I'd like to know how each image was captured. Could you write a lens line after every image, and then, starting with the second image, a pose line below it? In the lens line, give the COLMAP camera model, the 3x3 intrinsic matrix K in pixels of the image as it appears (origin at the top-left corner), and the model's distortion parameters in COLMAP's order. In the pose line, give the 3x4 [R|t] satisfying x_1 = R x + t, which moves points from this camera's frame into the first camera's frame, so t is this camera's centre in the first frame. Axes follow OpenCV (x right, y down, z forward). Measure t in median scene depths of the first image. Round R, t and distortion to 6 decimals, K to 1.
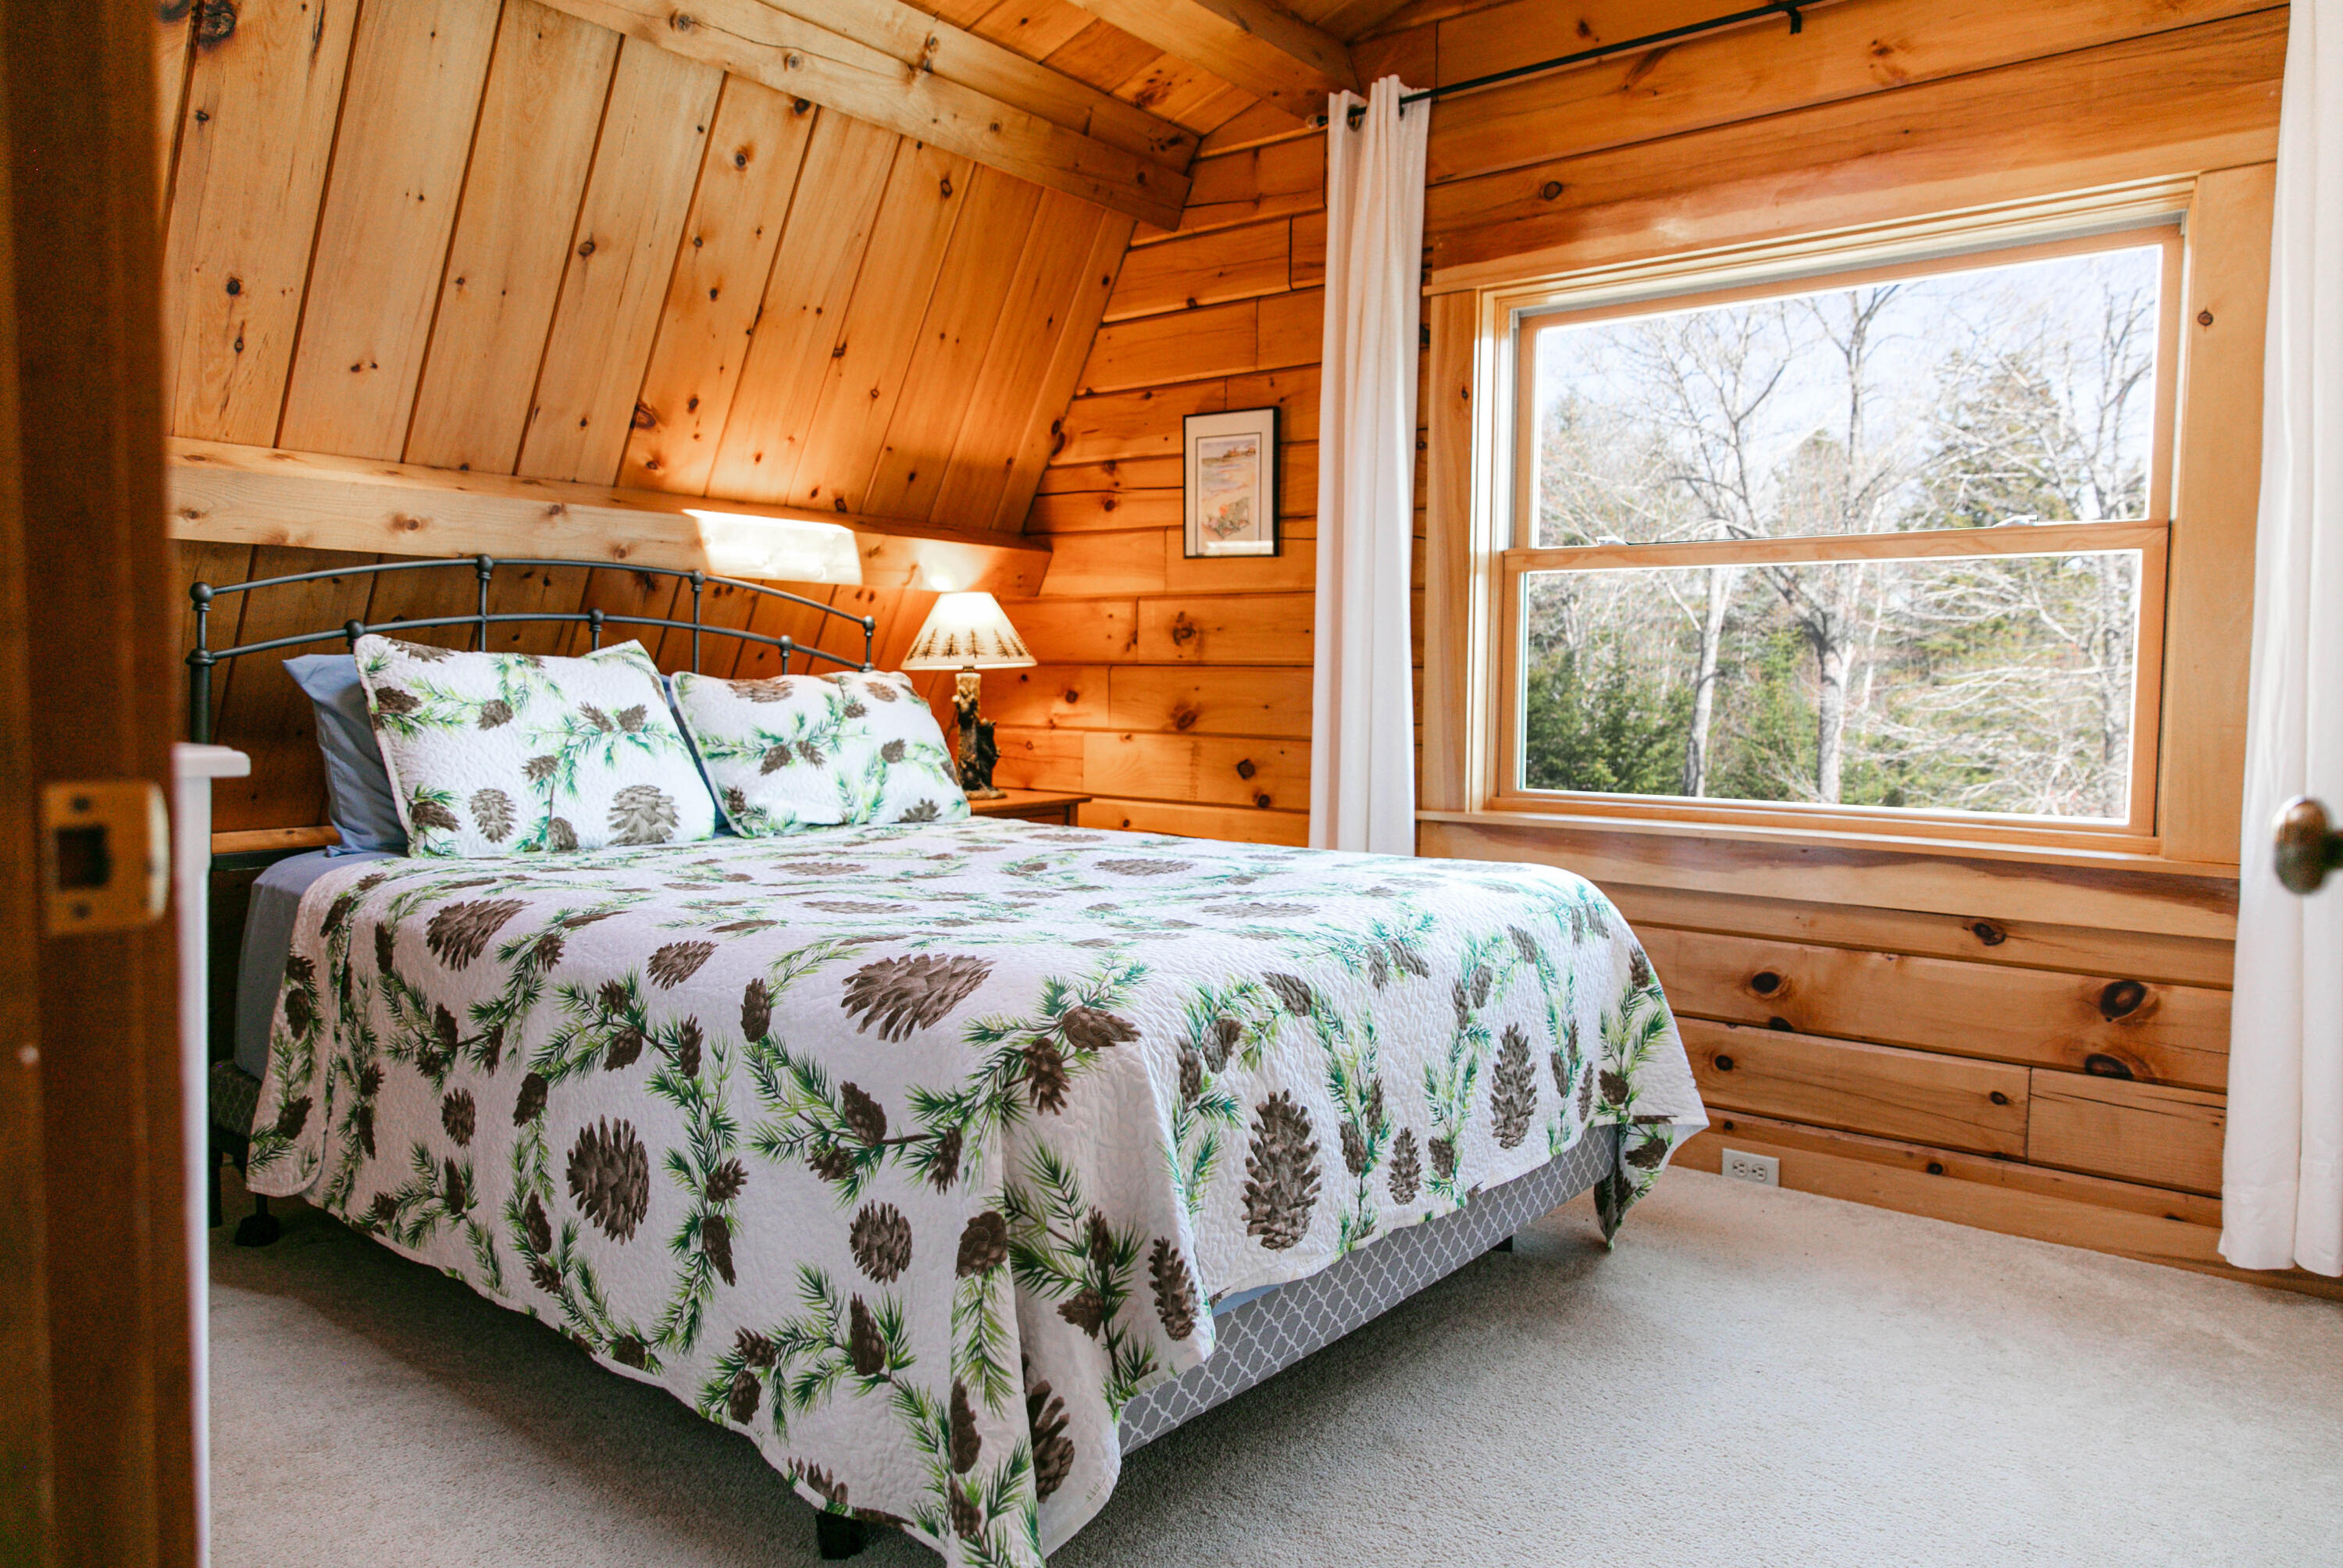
lens RADIAL K [[1583.4, 0, 1168.6], [0, 1583.4, 776.6], [0, 0, 1]] dist [0.011955, -0.001162]
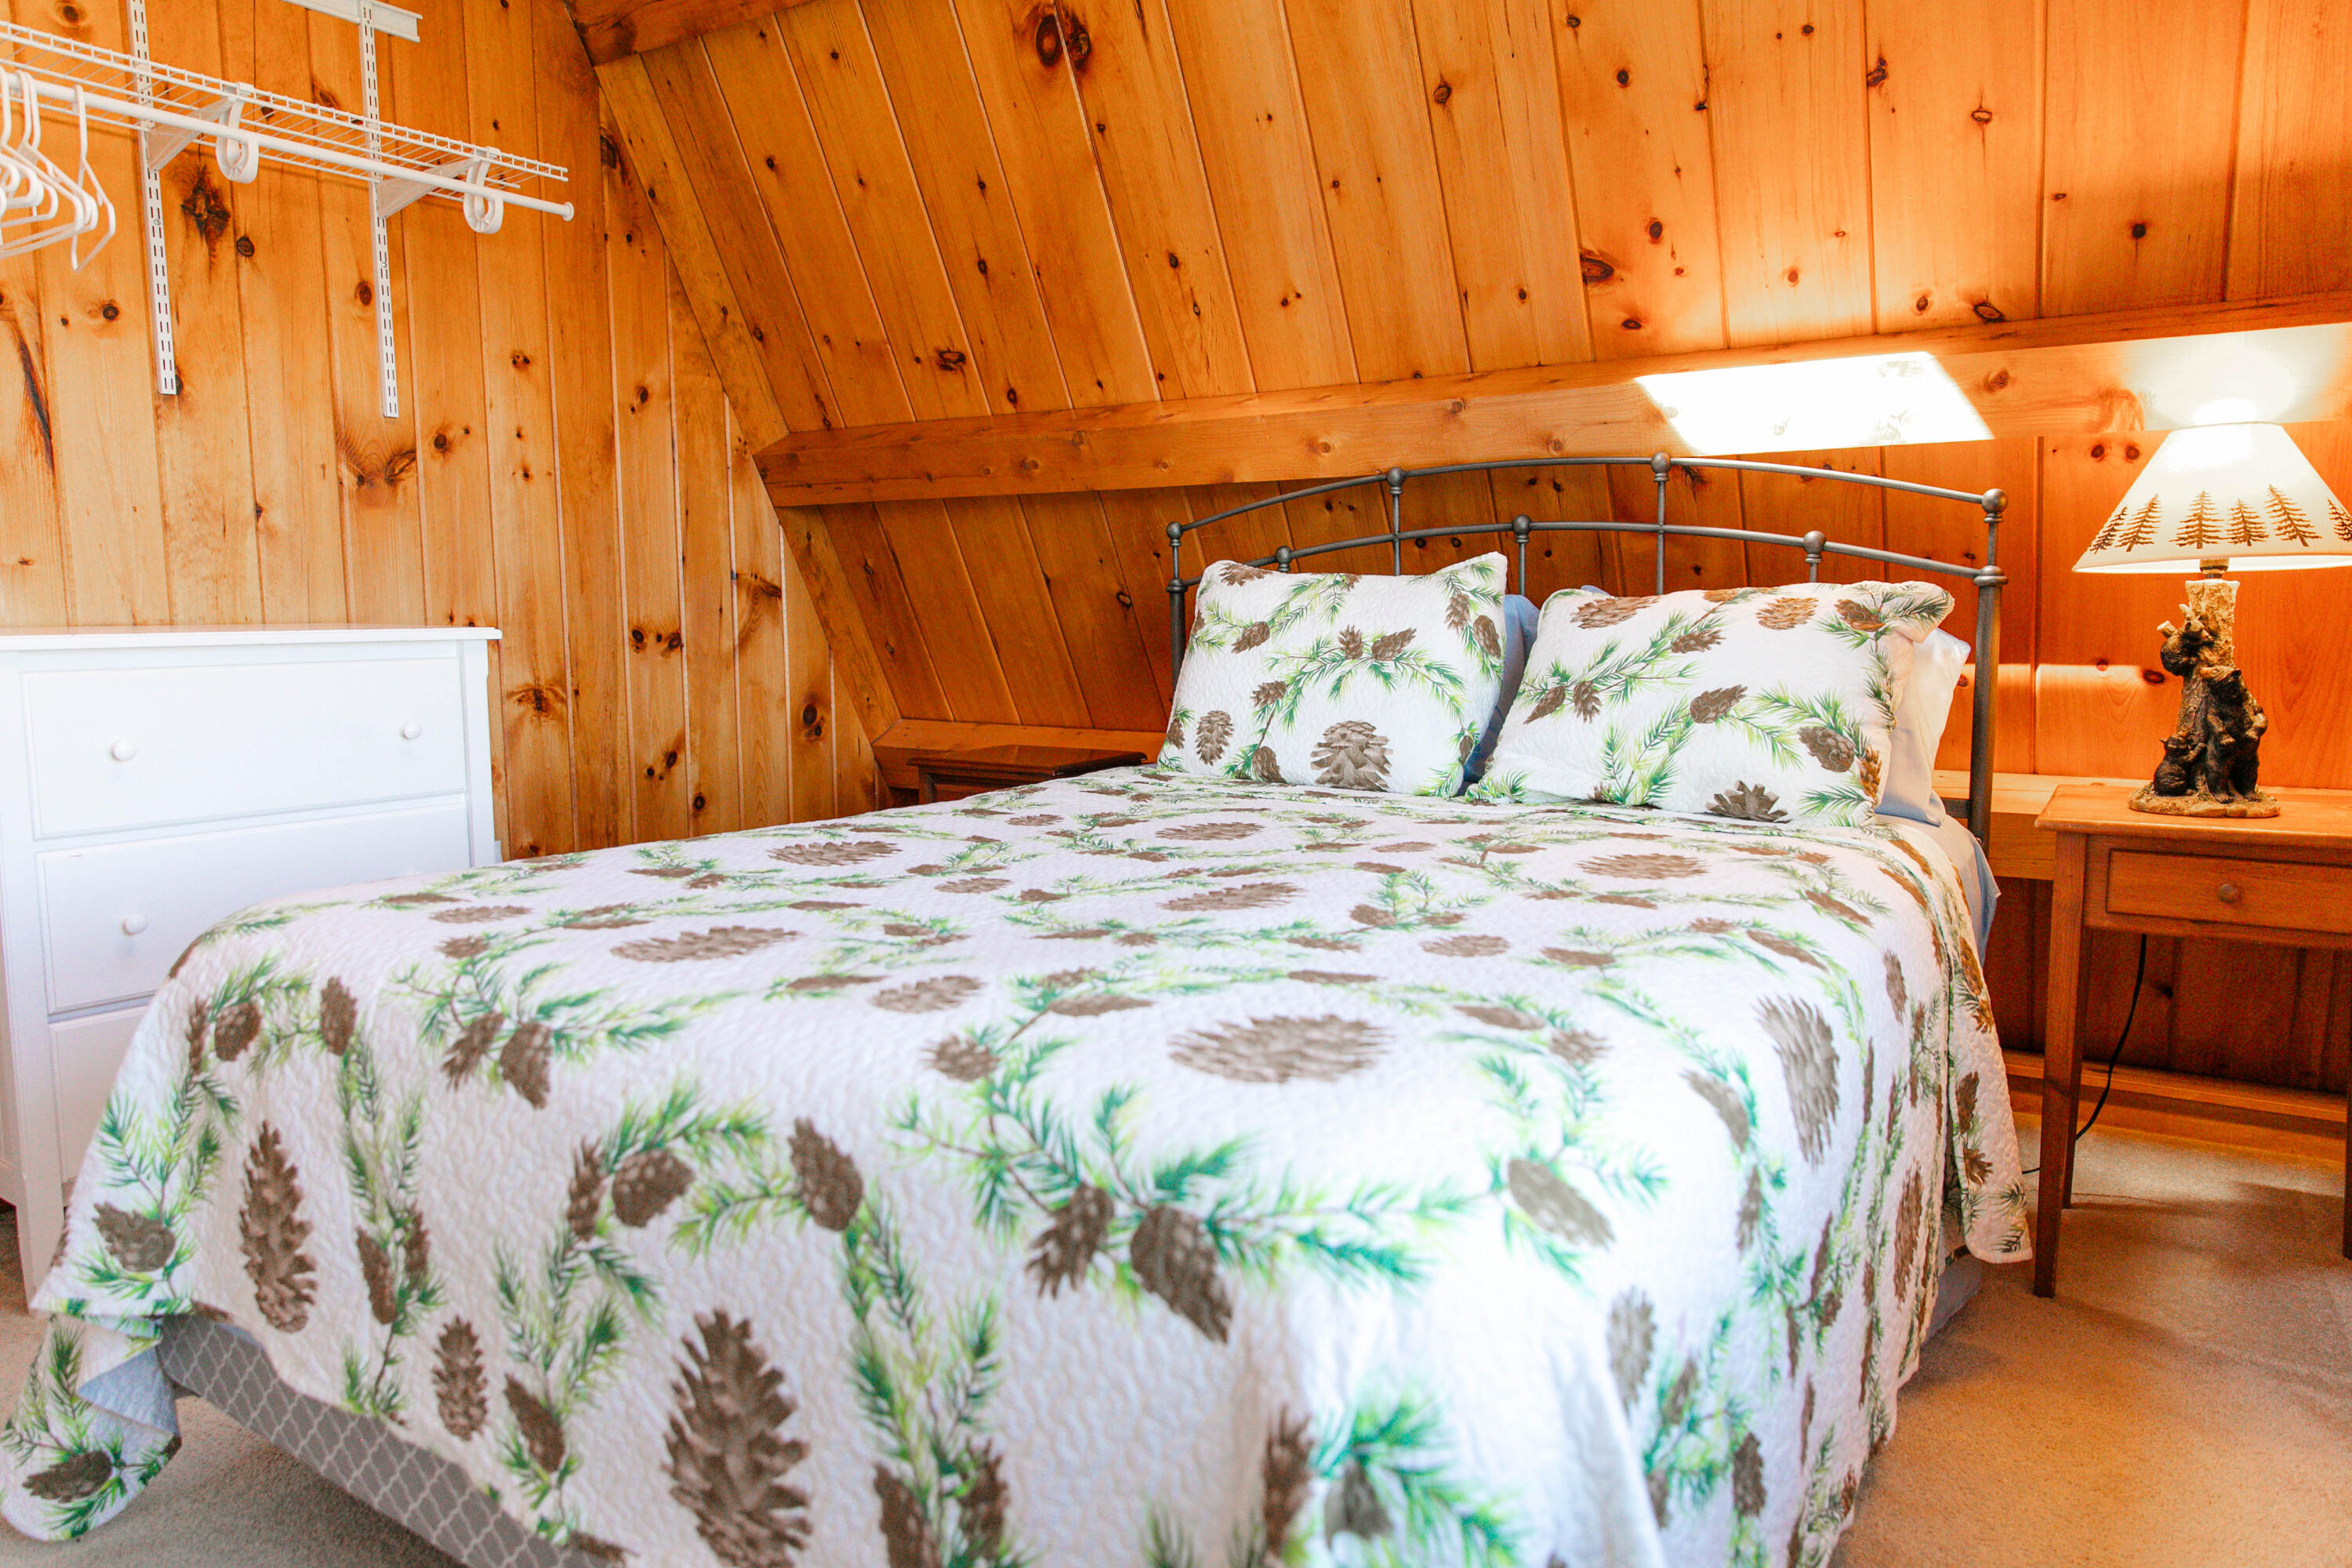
lens RADIAL K [[1417.8, 0, 1178.0], [0, 1417.8, 771.7], [0, 0, 1]] dist [0.006770, -0.000362]
pose [[0.128027, 0.112577, -0.985361, 0.424583], [-0.048932, 0.993044, 0.107097, -0.045537], [0.990563, 0.034504, 0.132645, 0.795489]]
